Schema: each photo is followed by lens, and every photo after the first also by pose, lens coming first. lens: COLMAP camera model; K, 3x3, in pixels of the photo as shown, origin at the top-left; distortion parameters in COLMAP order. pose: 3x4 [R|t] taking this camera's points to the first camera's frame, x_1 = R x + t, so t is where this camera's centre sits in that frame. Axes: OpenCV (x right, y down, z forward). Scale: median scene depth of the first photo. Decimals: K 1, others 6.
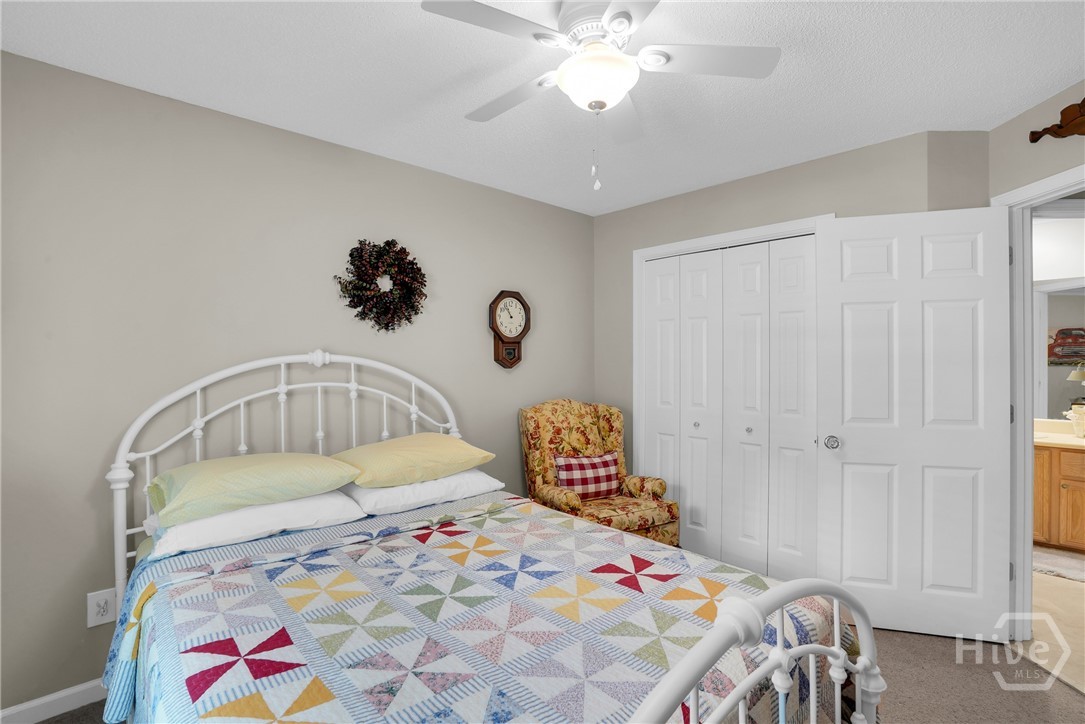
lens RADIAL K [[505.1, 0, 544.6], [0, 505.1, 360.7], [0, 0, 1]] dist [-0.057683, 0.024491]
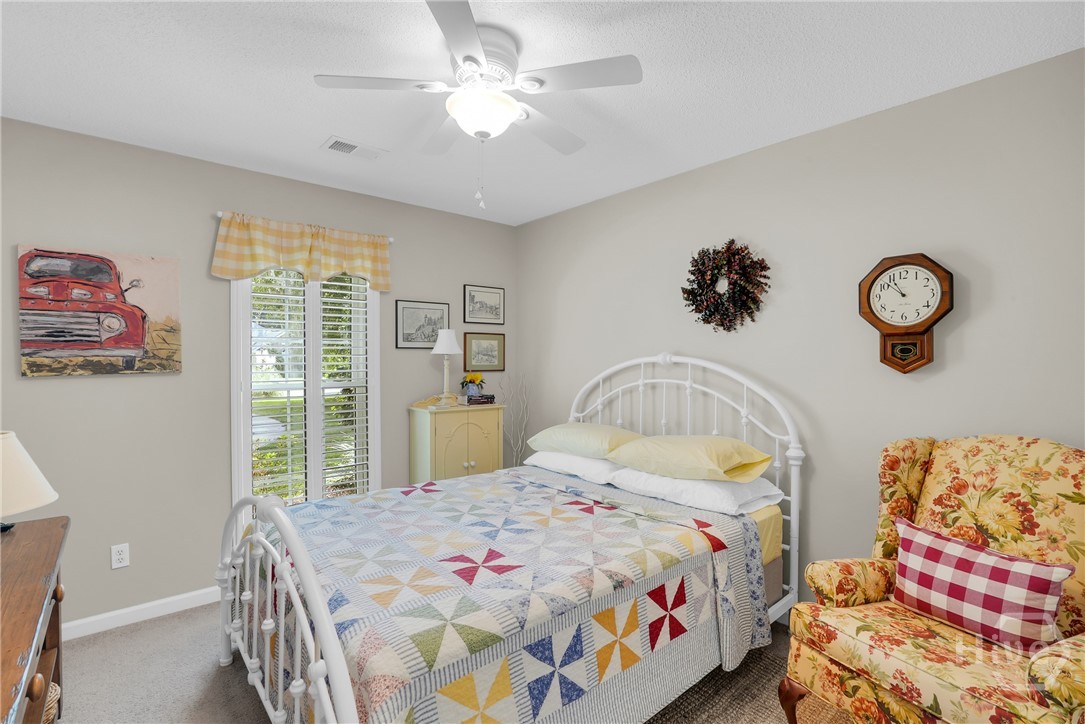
lens RADIAL K [[505.1, 0, 544.6], [0, 505.1, 360.7], [0, 0, 1]] dist [-0.057683, 0.024491]
pose [[-0.023017, 0.000257, -0.999735, 0.666994], [-0.003613, 0.999993, 0.000340, 0.000211], [0.999729, 0.003620, -0.023016, 0.632116]]
